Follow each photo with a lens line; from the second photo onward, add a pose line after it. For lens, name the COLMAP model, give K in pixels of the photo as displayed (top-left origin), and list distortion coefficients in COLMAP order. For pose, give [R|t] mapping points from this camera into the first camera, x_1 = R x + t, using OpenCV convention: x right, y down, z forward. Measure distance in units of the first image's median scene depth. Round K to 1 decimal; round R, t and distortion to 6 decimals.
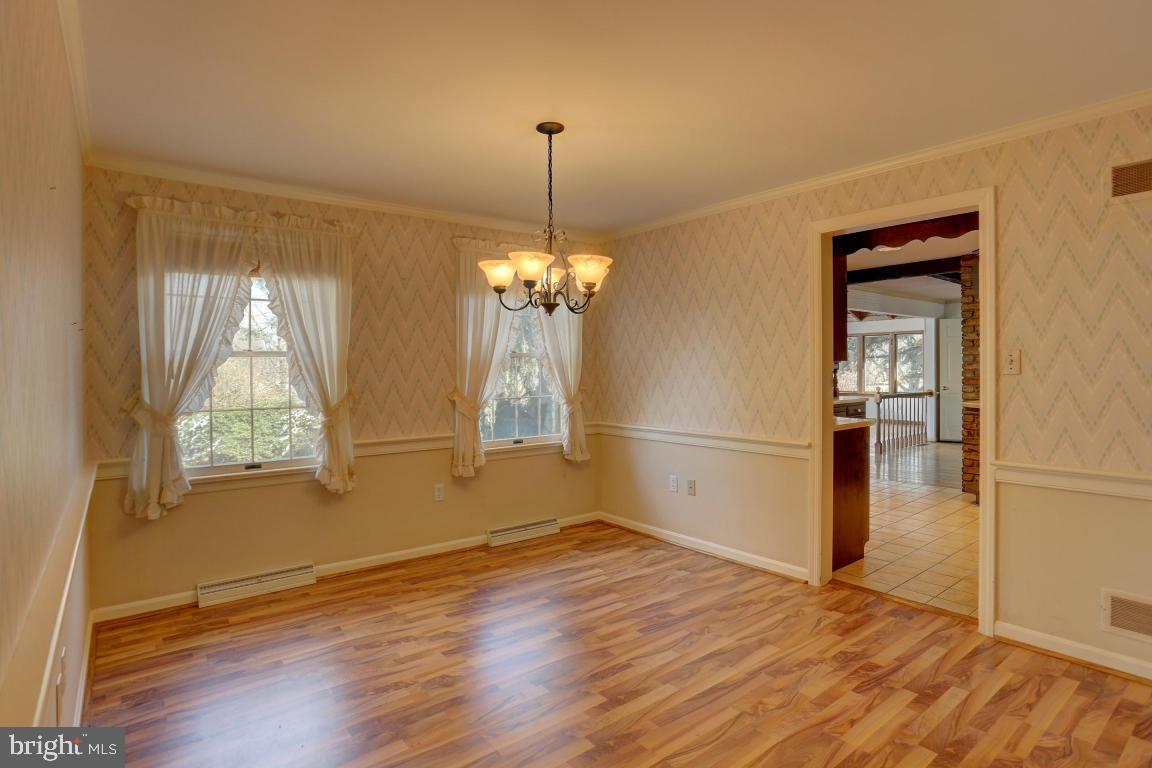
lens RADIAL K [[591.9, 0, 580.8], [0, 591.9, 380.1], [0, 0, 1]] dist [-0.097678, 0.051891]
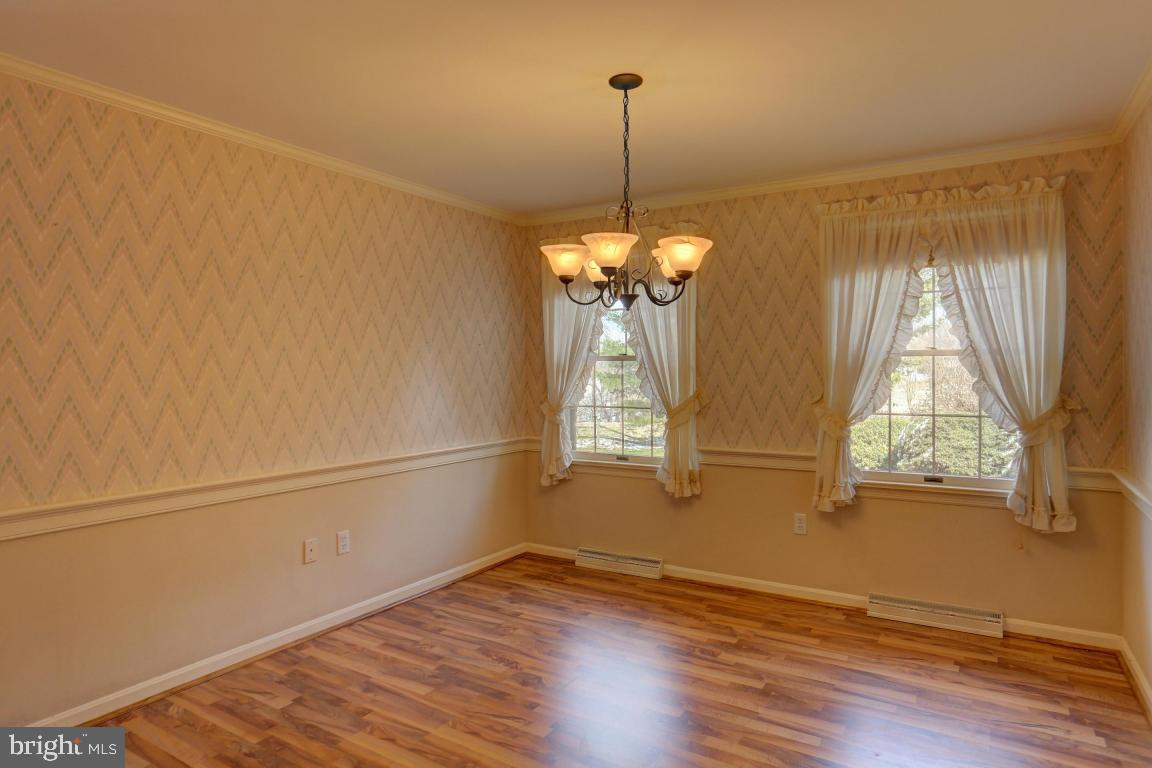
lens RADIAL K [[657.9, 0, 574.5], [0, 657.9, 377.9], [0, 0, 1]] dist [-0.065458, 0.034845]
pose [[0.335883, 0.014359, -0.941794, 0.573999], [-0.019120, 0.999782, 0.008424, -0.014583], [0.941710, 0.015178, 0.336084, 0.453137]]
